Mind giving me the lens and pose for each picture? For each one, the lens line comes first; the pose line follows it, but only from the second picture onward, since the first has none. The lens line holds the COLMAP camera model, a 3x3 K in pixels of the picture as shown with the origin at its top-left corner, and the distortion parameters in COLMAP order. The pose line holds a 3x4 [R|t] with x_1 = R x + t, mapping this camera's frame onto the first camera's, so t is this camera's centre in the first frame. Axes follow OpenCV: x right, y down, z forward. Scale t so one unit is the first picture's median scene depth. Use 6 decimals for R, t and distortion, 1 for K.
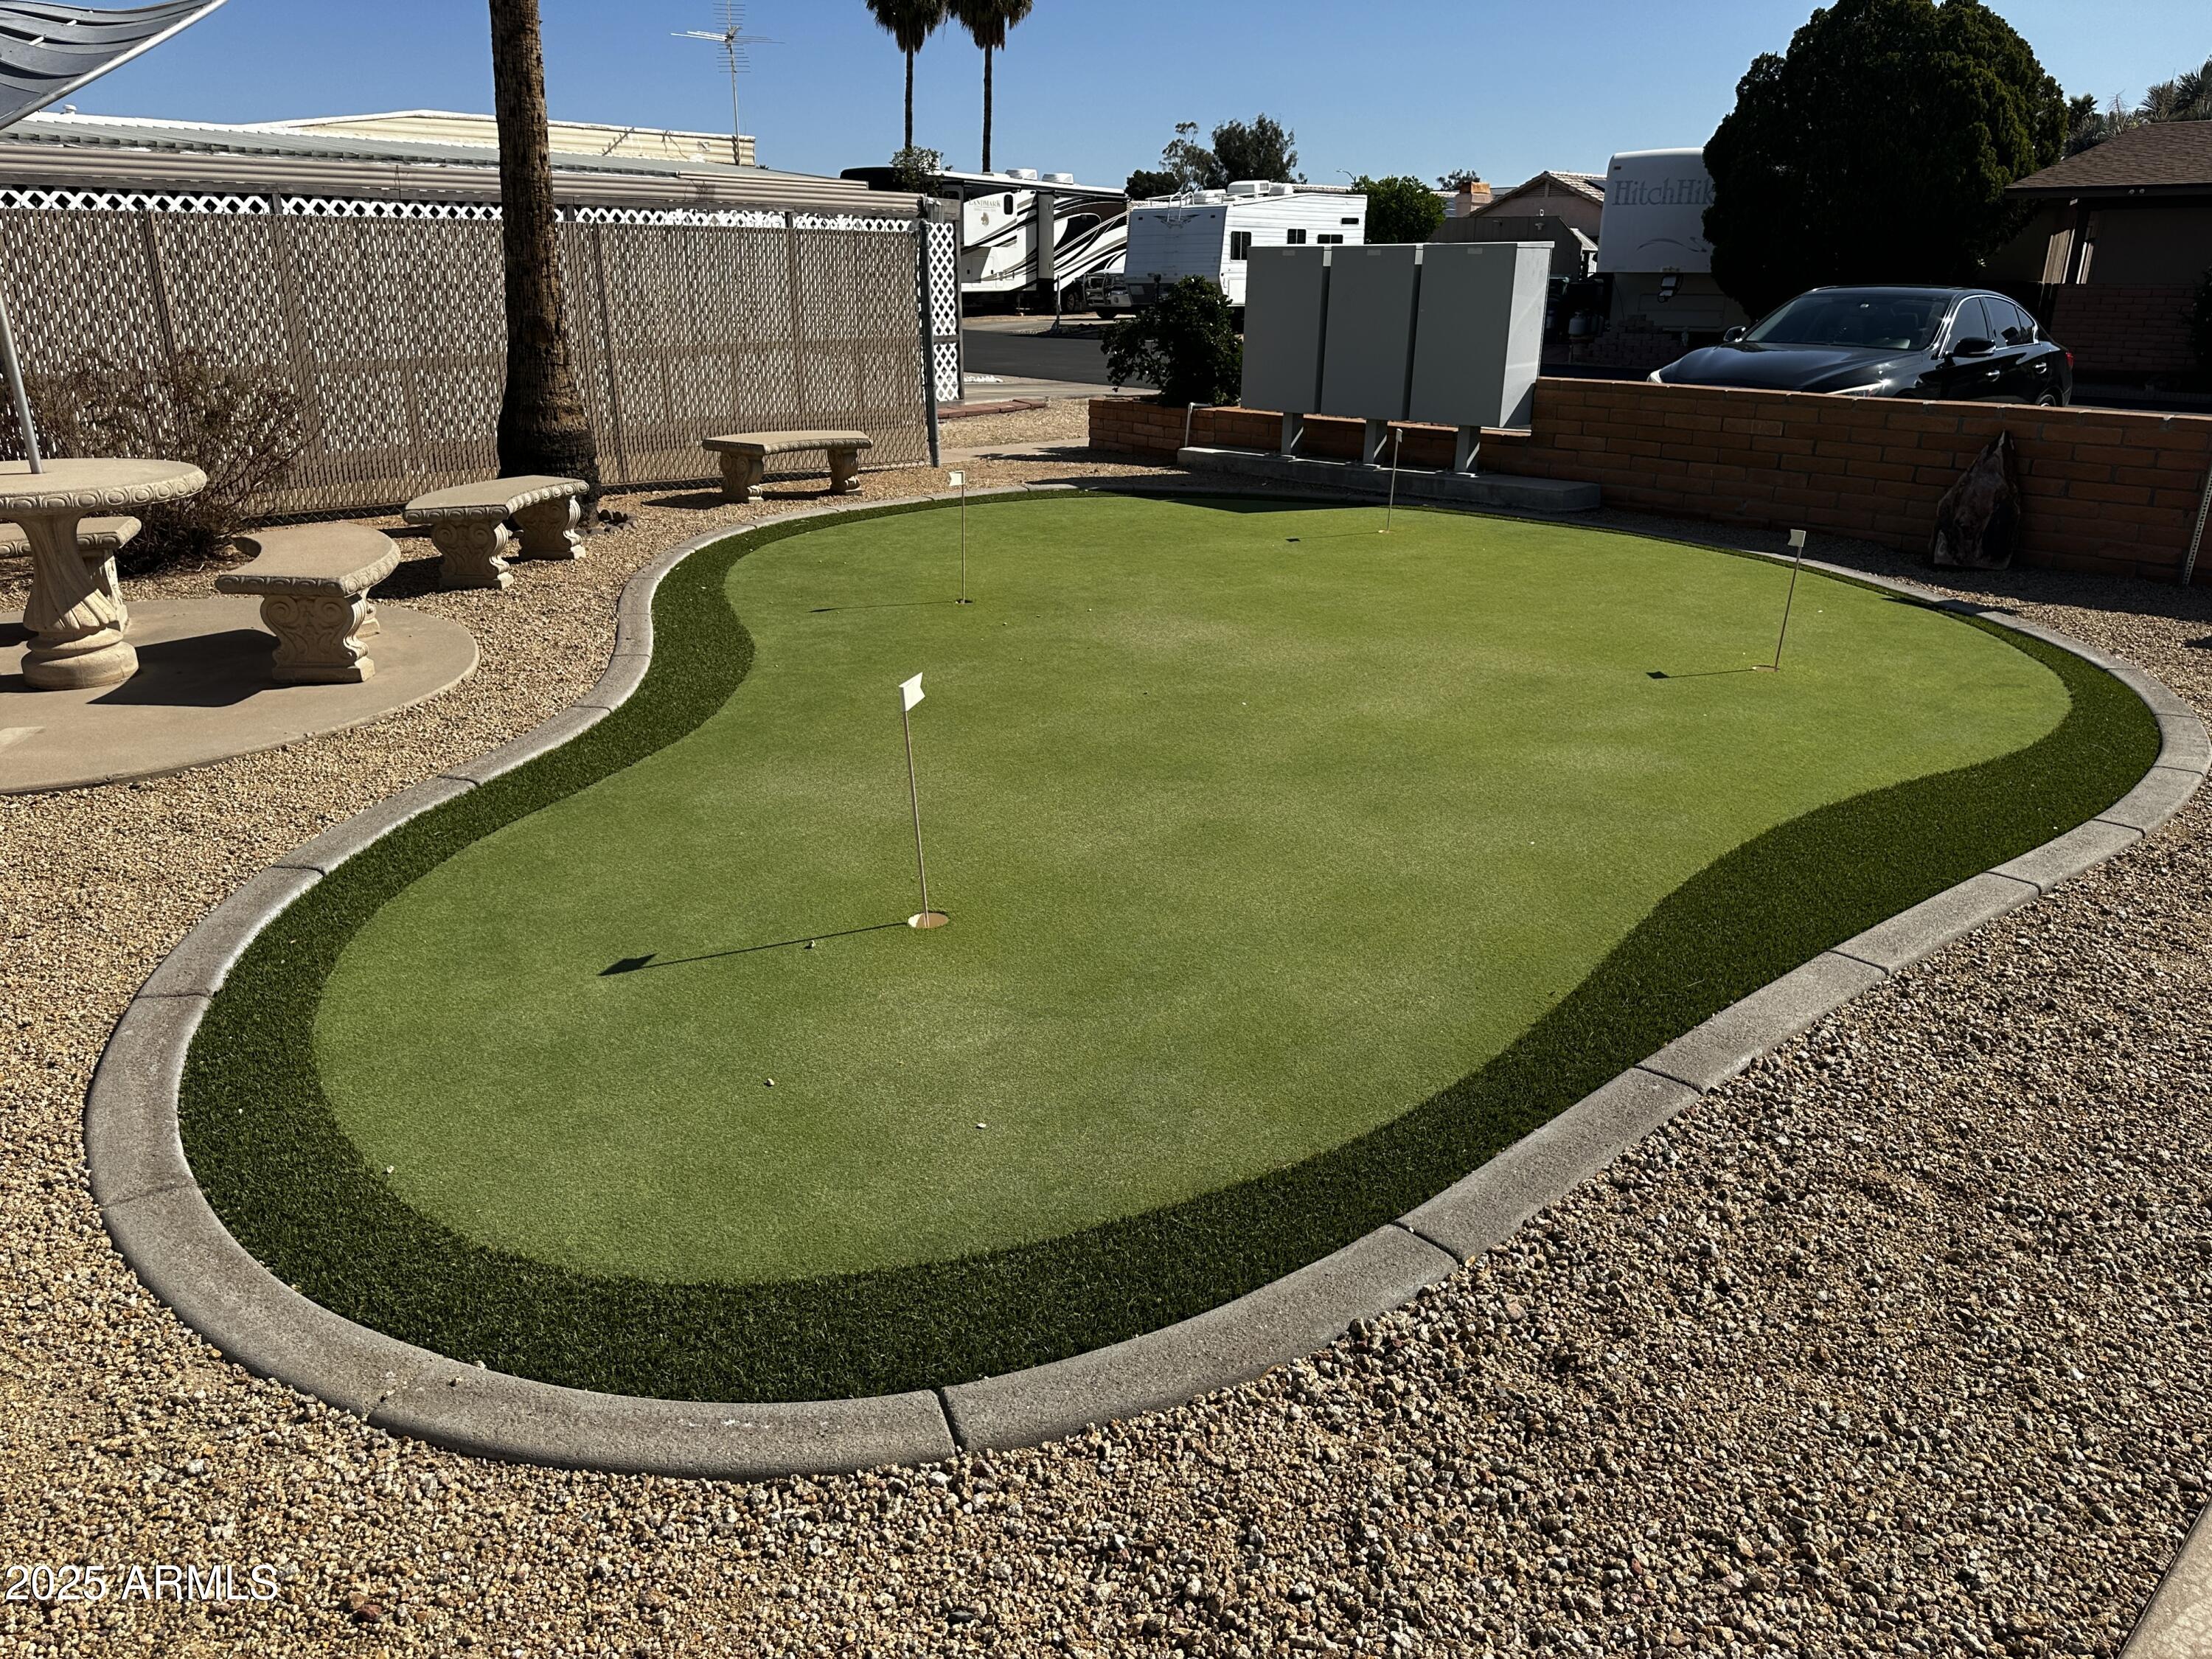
lens RADIAL K [[1566.7, 0, 1106.0], [0, 1566.7, 829.5], [0, 0, 1]] dist [0.020482, -0.001780]
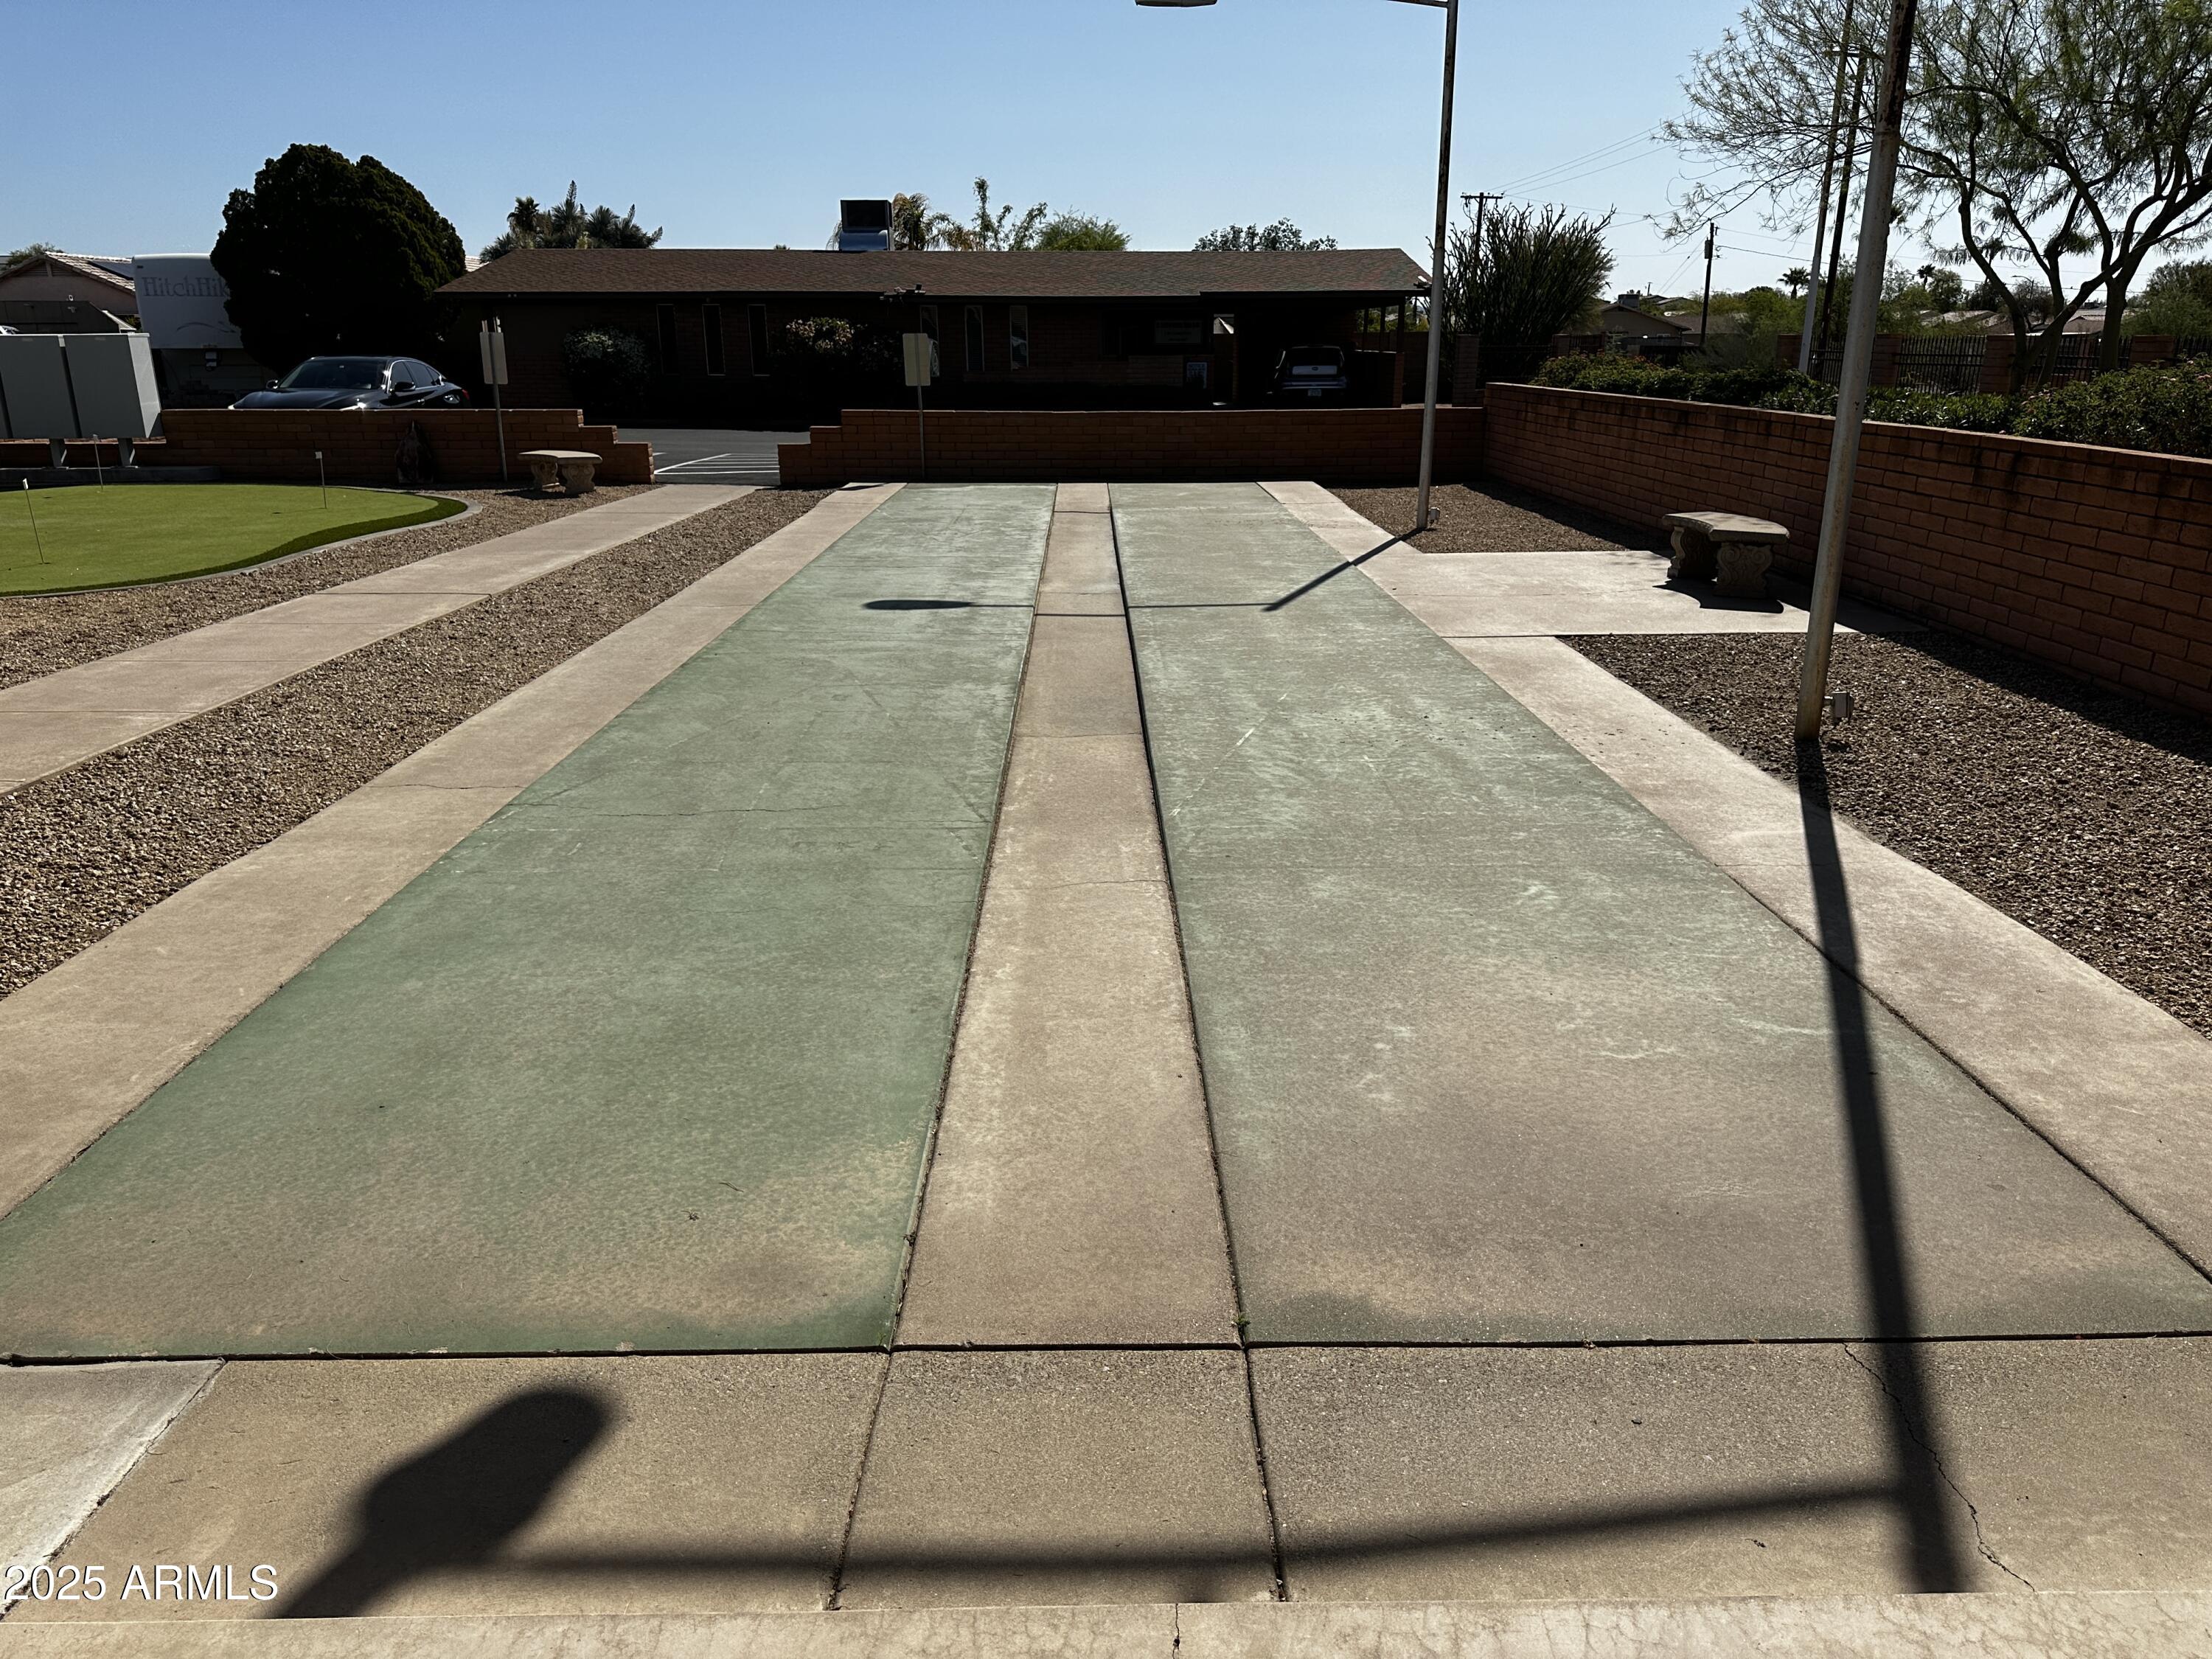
lens RADIAL K [[1543.1, 0, 1115.1], [0, 1543.1, 841.4], [0, 0, 1]] dist [0.086437, -0.117040]
pose [[0.669816, -0.235506, 0.704190, -0.156787], [0.258580, 0.962988, 0.076098, 0.140367], [-0.696048, 0.131118, 0.705922, -0.400754]]
